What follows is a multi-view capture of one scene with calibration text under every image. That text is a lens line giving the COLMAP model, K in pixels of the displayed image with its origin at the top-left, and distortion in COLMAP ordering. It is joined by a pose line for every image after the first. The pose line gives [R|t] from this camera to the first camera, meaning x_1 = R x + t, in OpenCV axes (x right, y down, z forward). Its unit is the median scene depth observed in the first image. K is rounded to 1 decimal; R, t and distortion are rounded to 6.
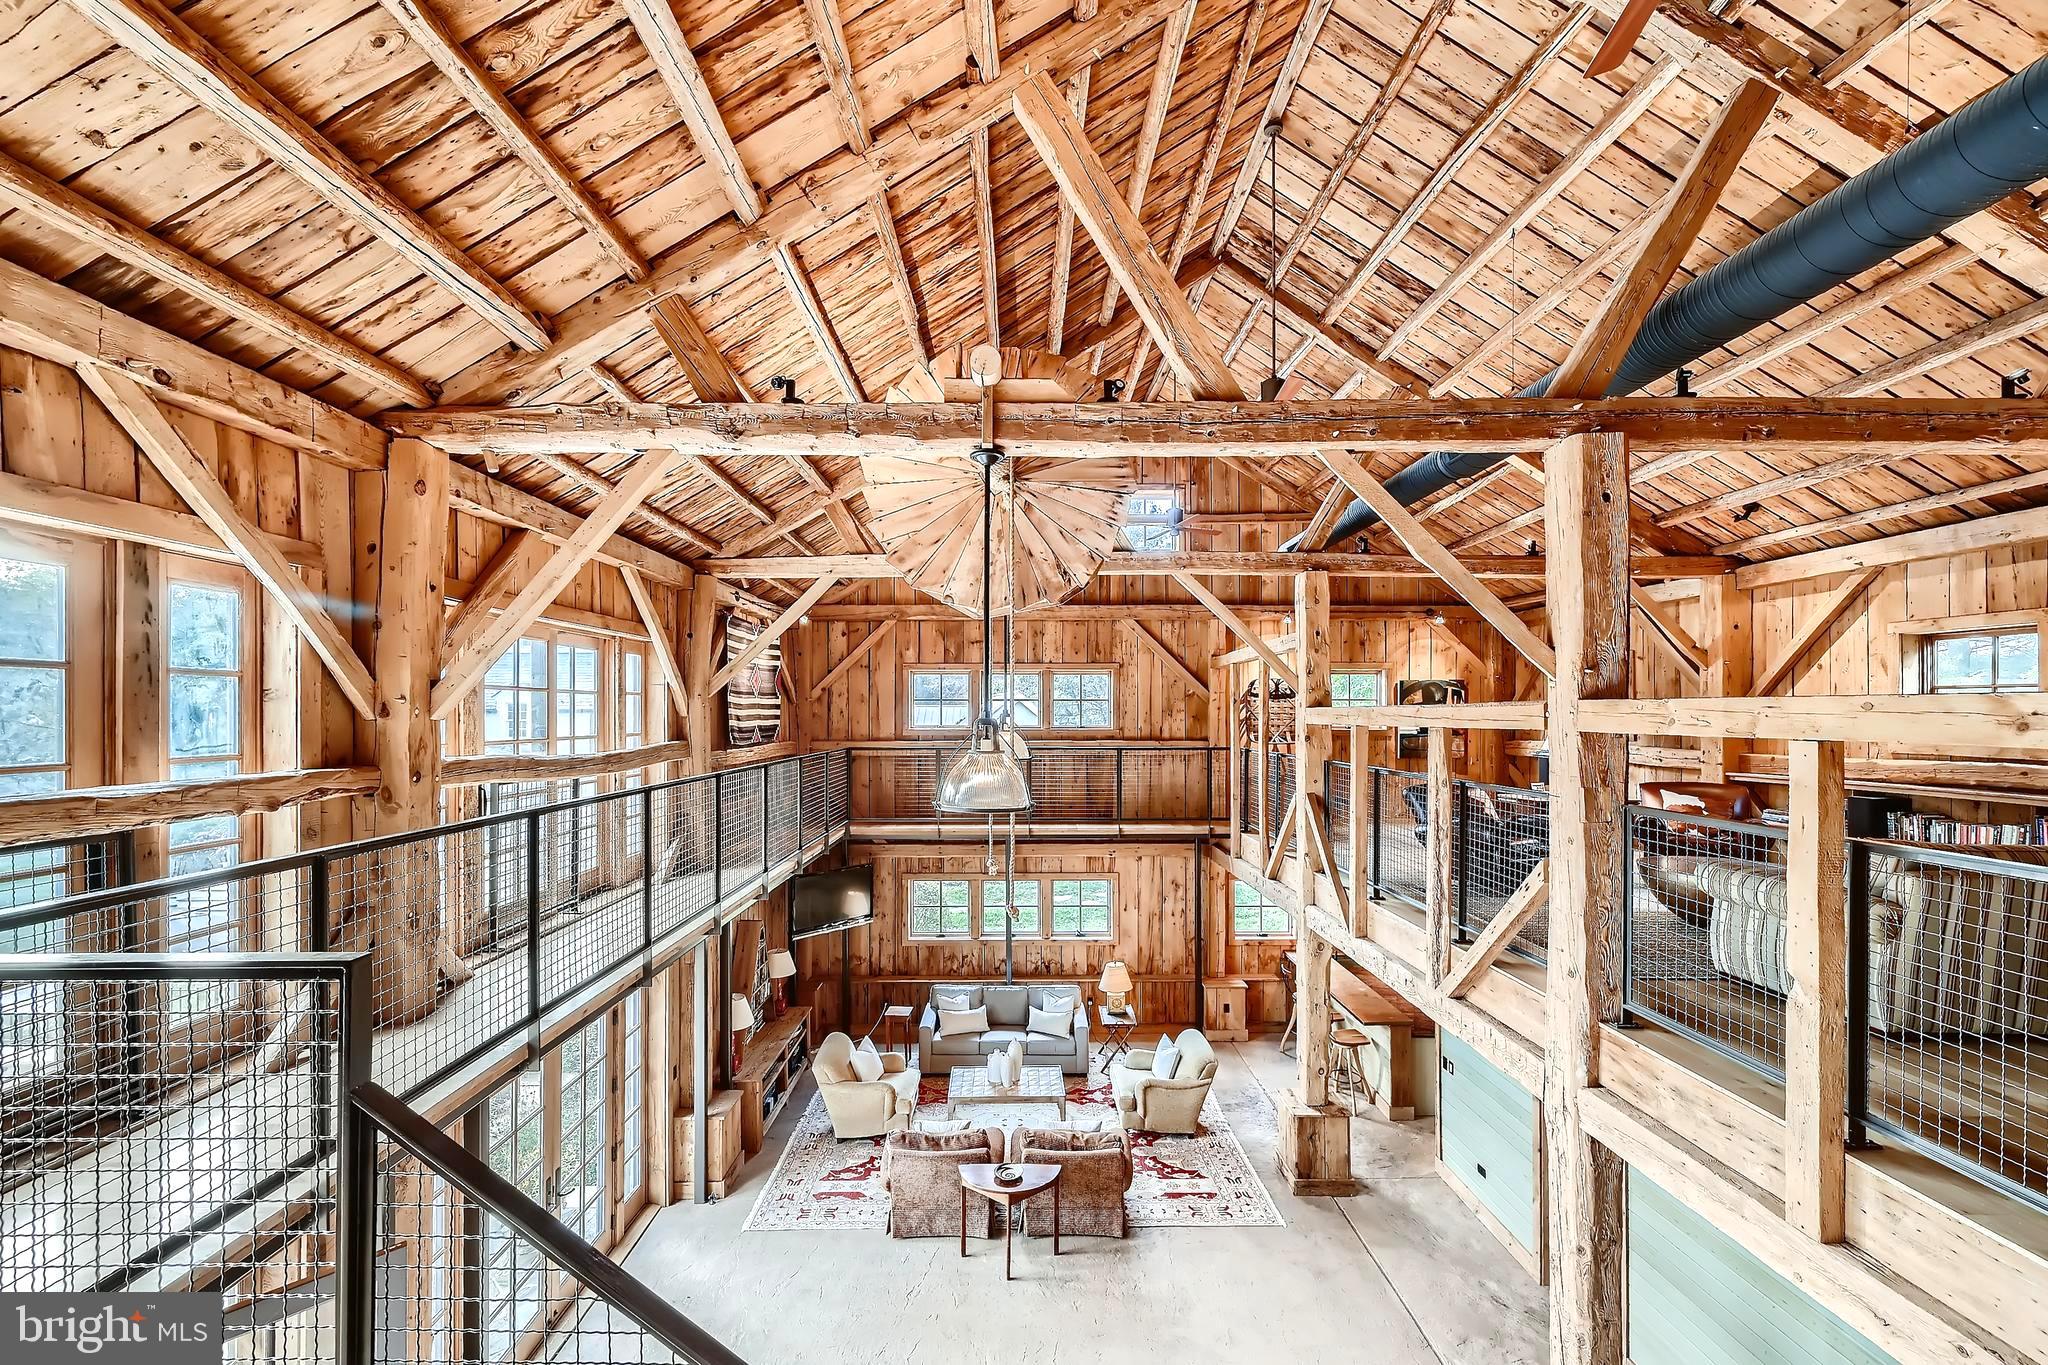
lens RADIAL K [[814.5, 0, 1017.3], [0, 814.5, 700.5], [0, 0, 1]] dist [-0.008232, 0.000000]
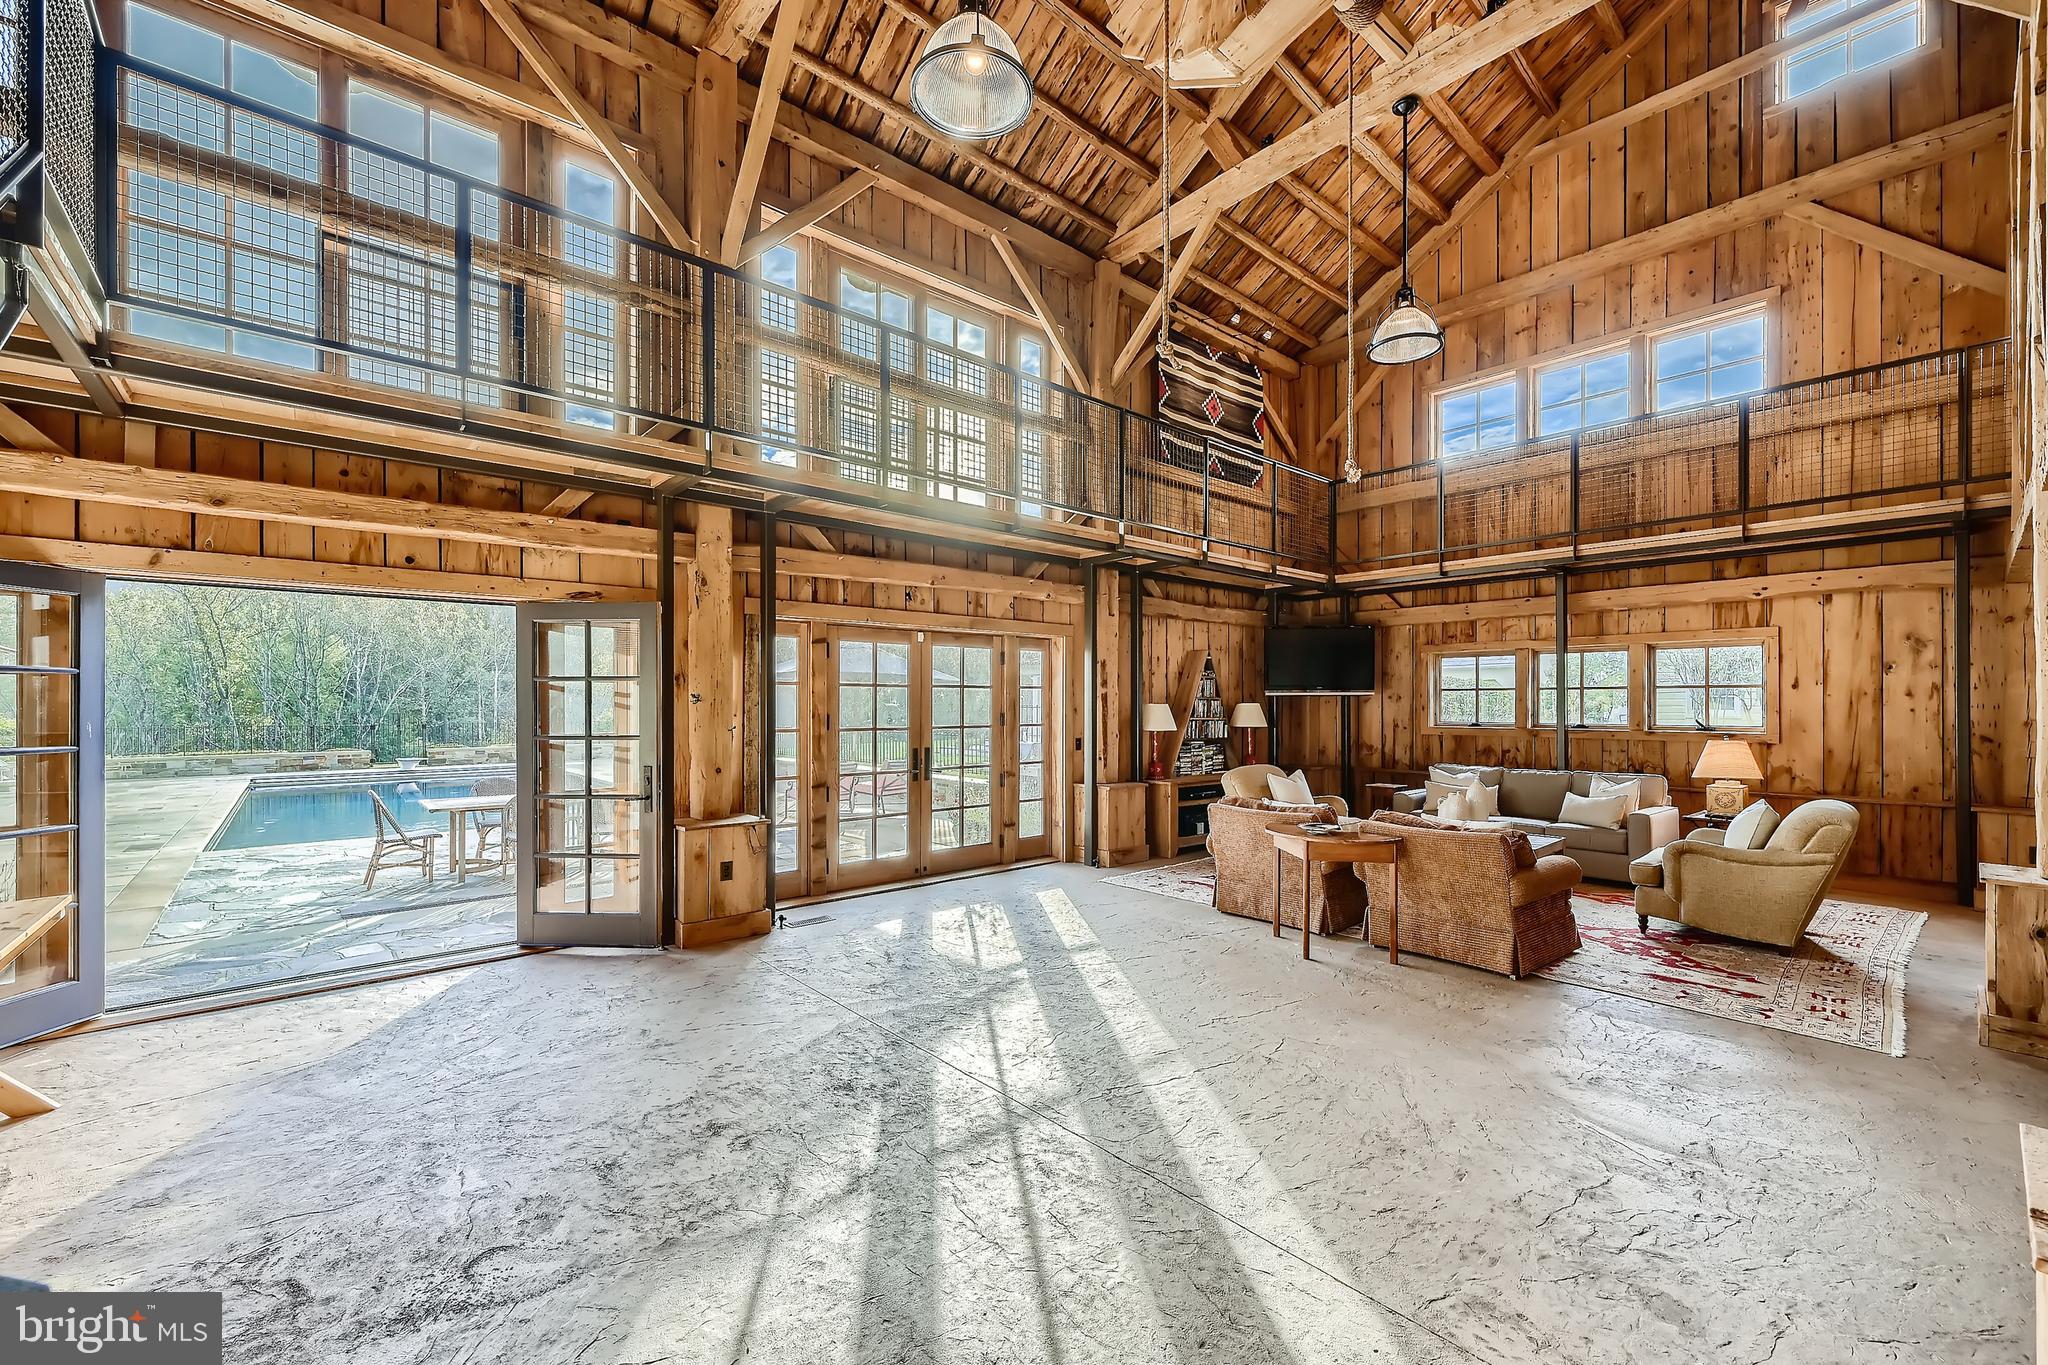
lens RADIAL K [[814.5, 0, 1027.2], [0, 814.5, 688.3], [0, 0, 1]] dist [-0.008232, 0.000000]
pose [[0.654457, -0.007351, -0.756063, 0.213623], [0.007237, 0.999968, -0.003458, 0.256702], [0.756064, -0.003209, 0.654489, 0.176742]]
